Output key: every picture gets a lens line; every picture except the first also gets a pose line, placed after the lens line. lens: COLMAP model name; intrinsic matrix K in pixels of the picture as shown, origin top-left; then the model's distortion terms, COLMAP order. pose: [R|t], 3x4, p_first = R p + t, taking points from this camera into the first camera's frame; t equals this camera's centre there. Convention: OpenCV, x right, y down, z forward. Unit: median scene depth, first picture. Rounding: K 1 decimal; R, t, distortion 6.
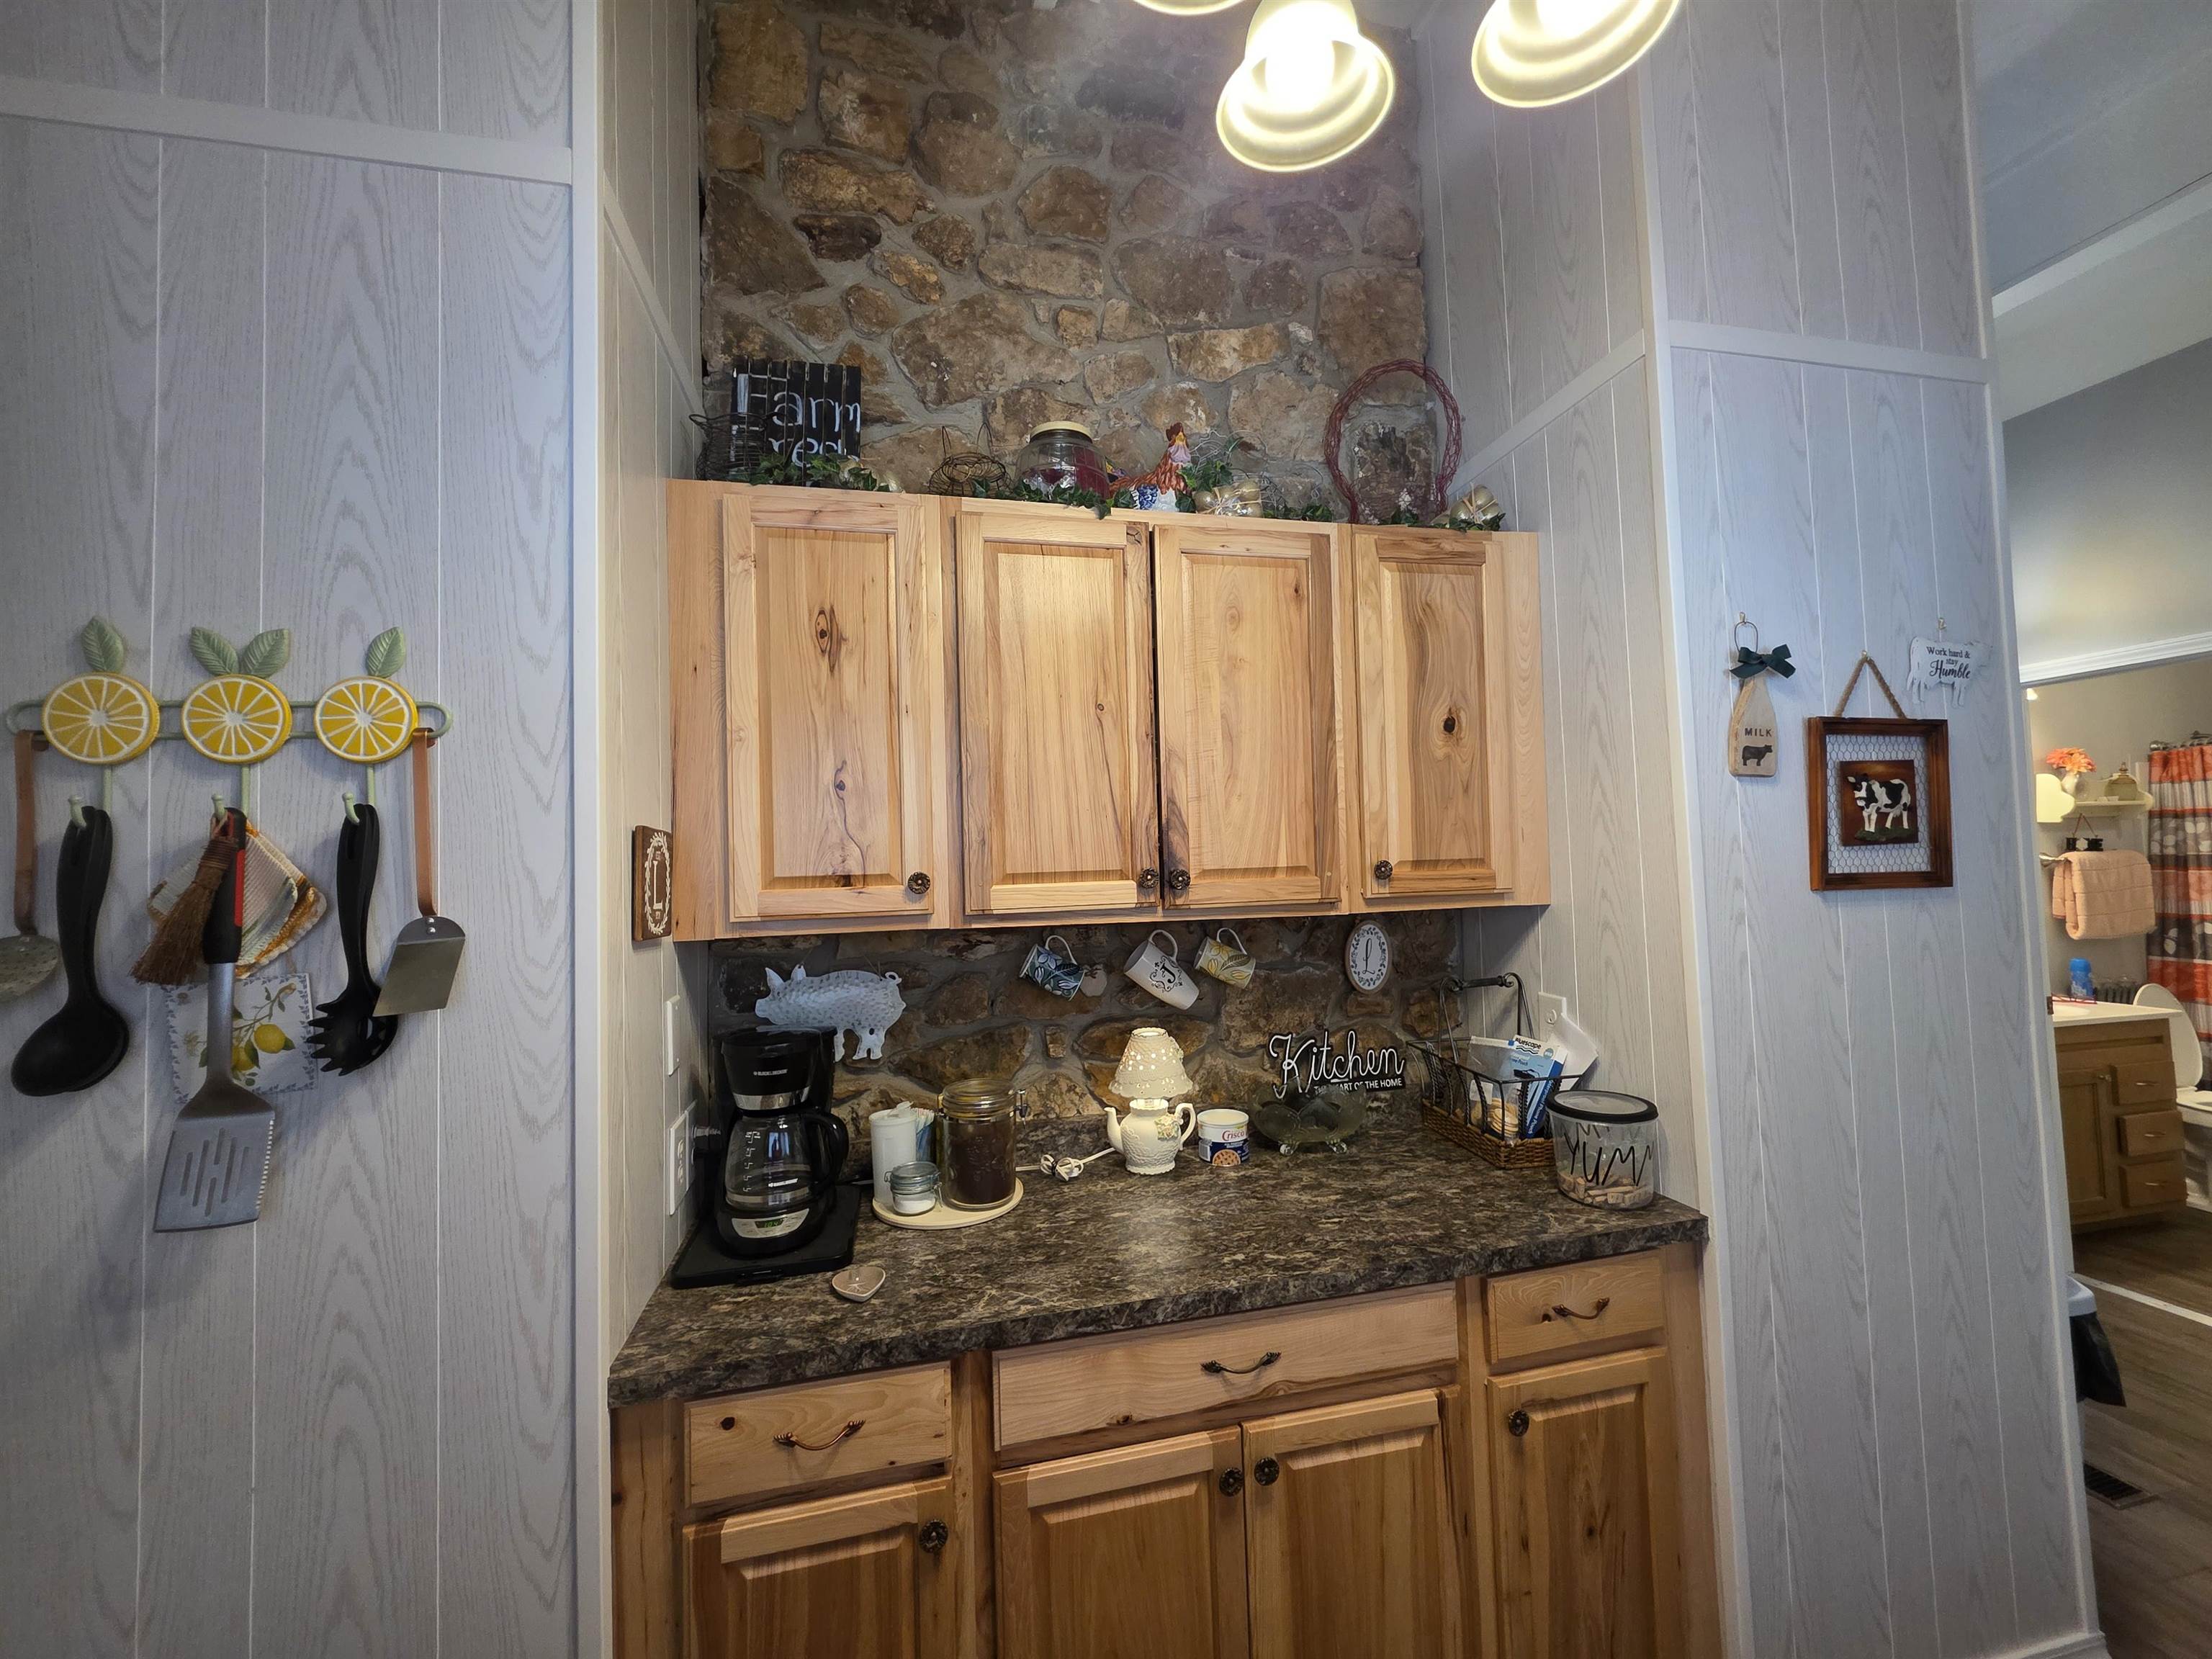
lens RADIAL K [[890.4, 0, 1105.7], [0, 890.4, 826.5], [0, 0, 1]] dist [0.001256, 0.000474]
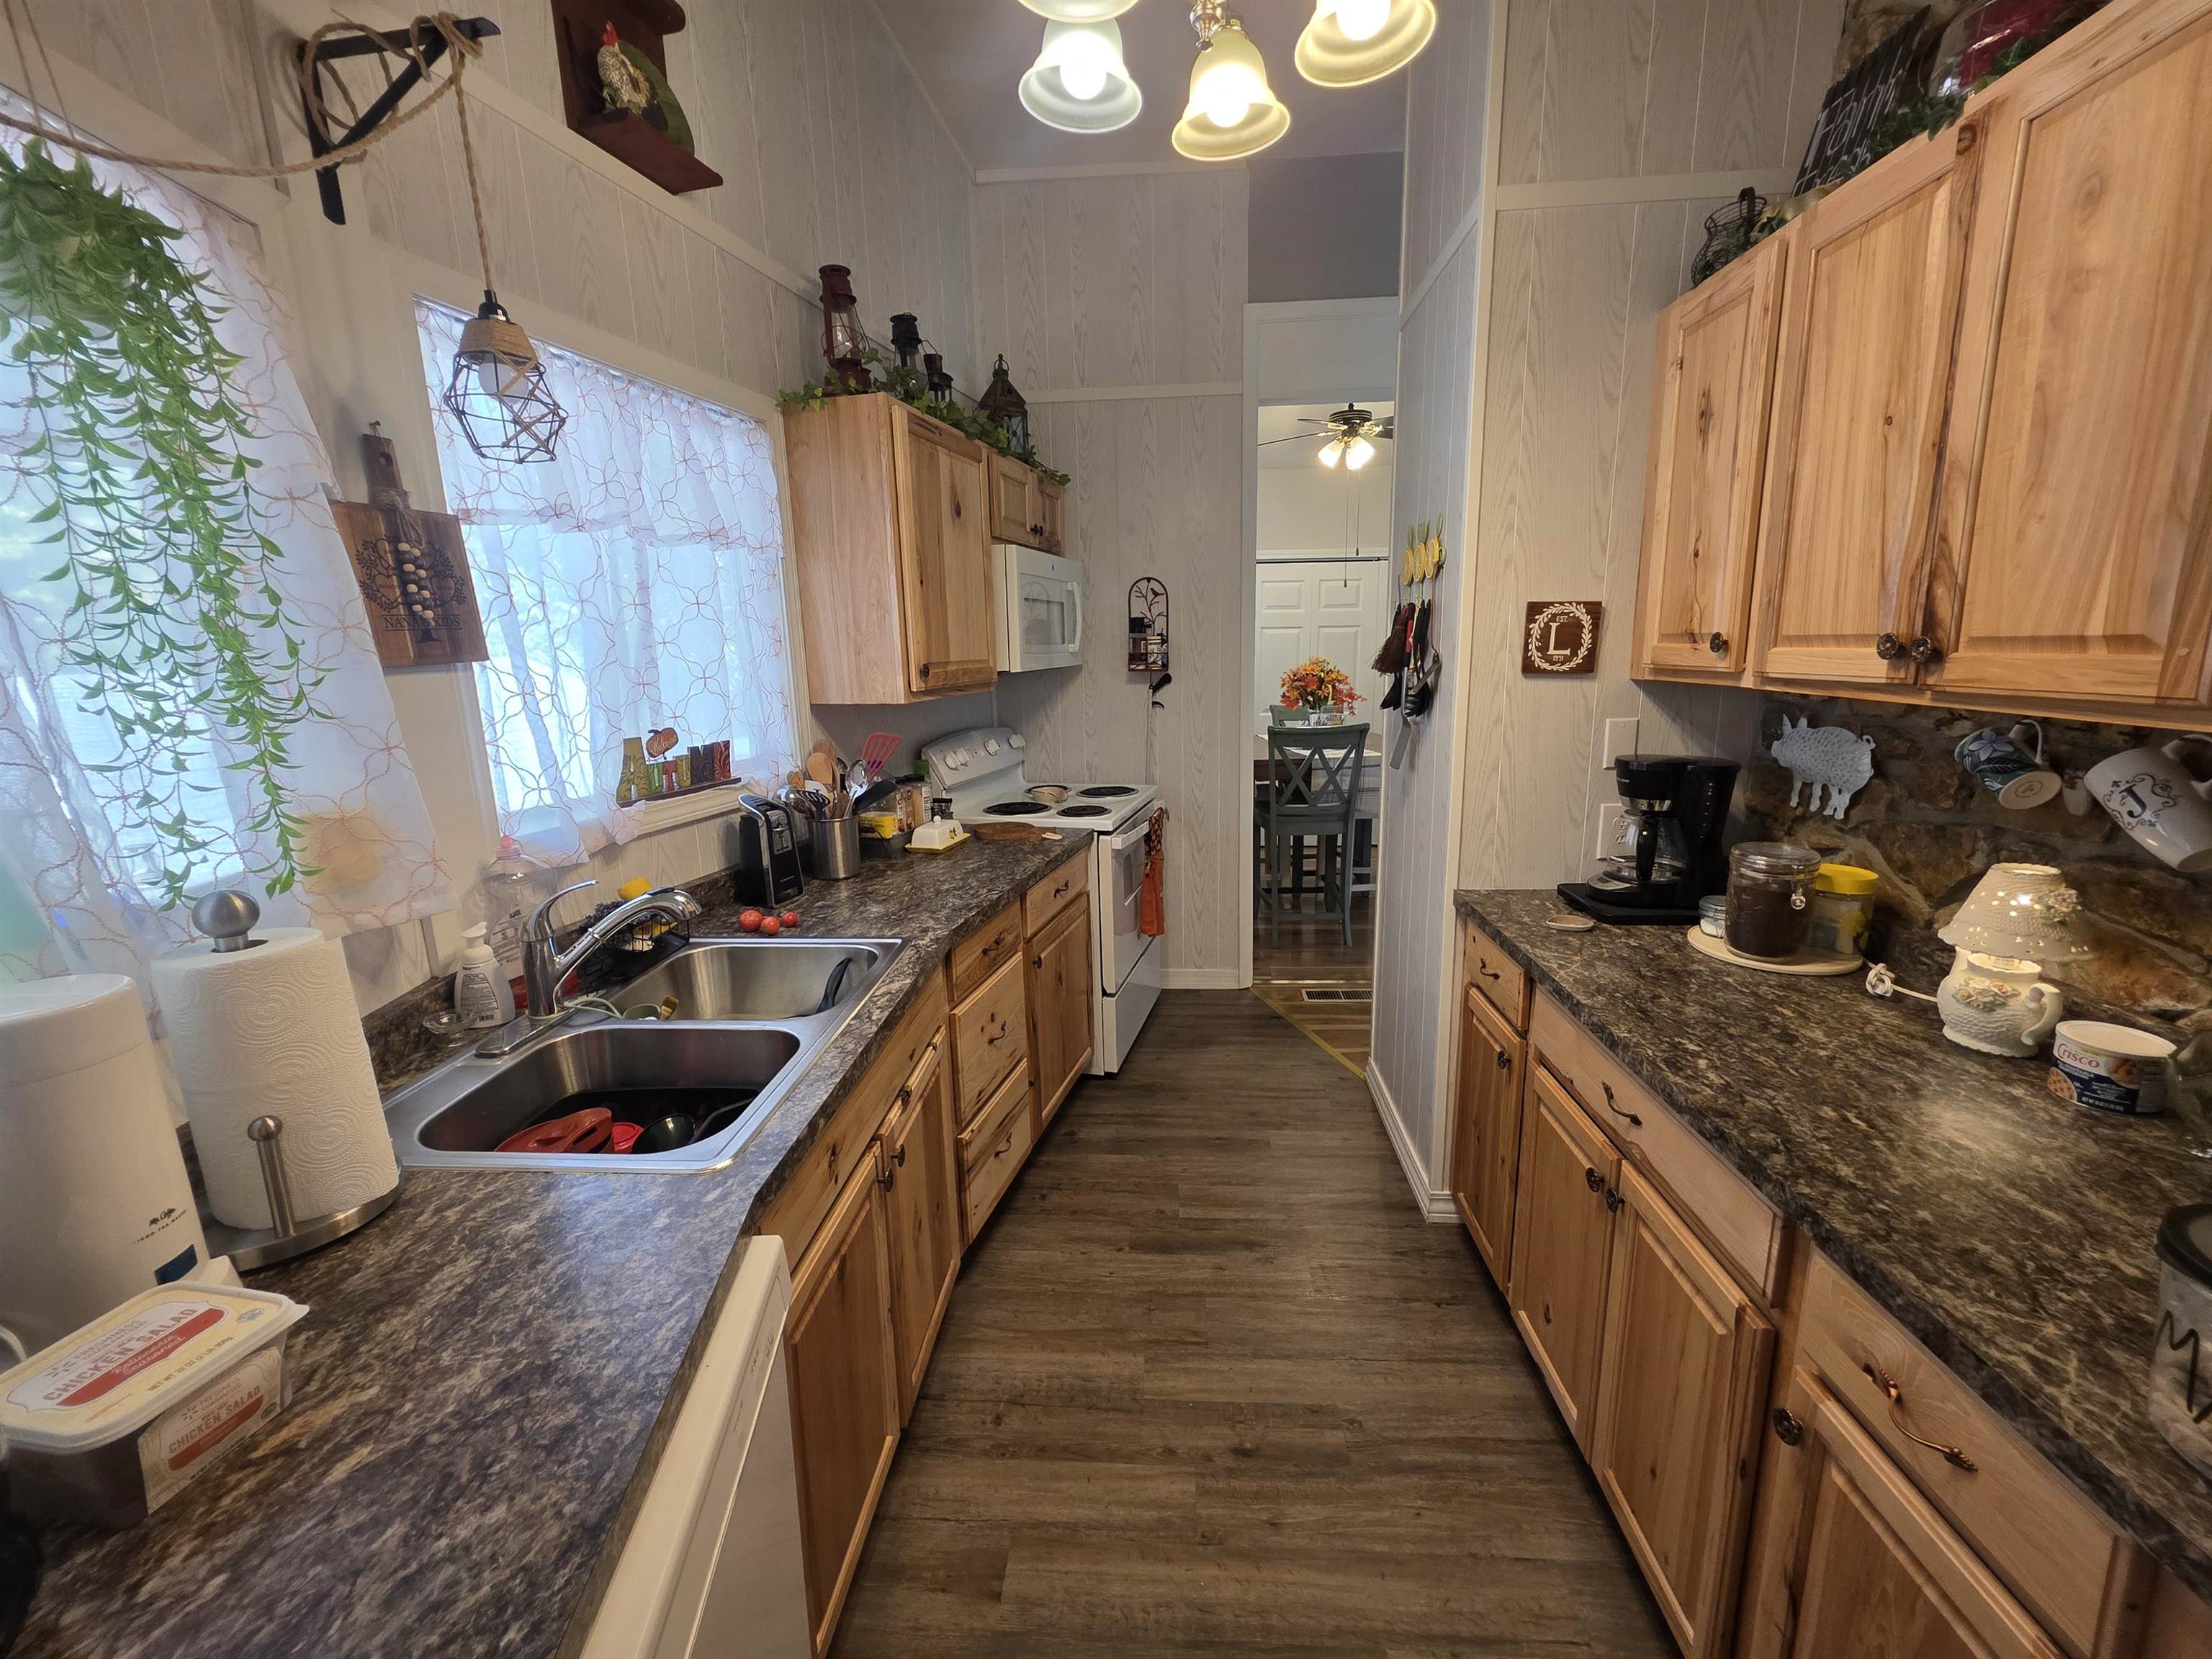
lens RADIAL K [[890.4, 0, 1105.7], [0, 890.4, 826.5], [0, 0, 1]] dist [0.001256, 0.000474]
pose [[-0.300472, 0.228761, -0.925951, 1.004303], [0.075784, 0.973468, 0.215909, -0.008600], [0.950775, -0.005298, -0.309837, 0.586345]]
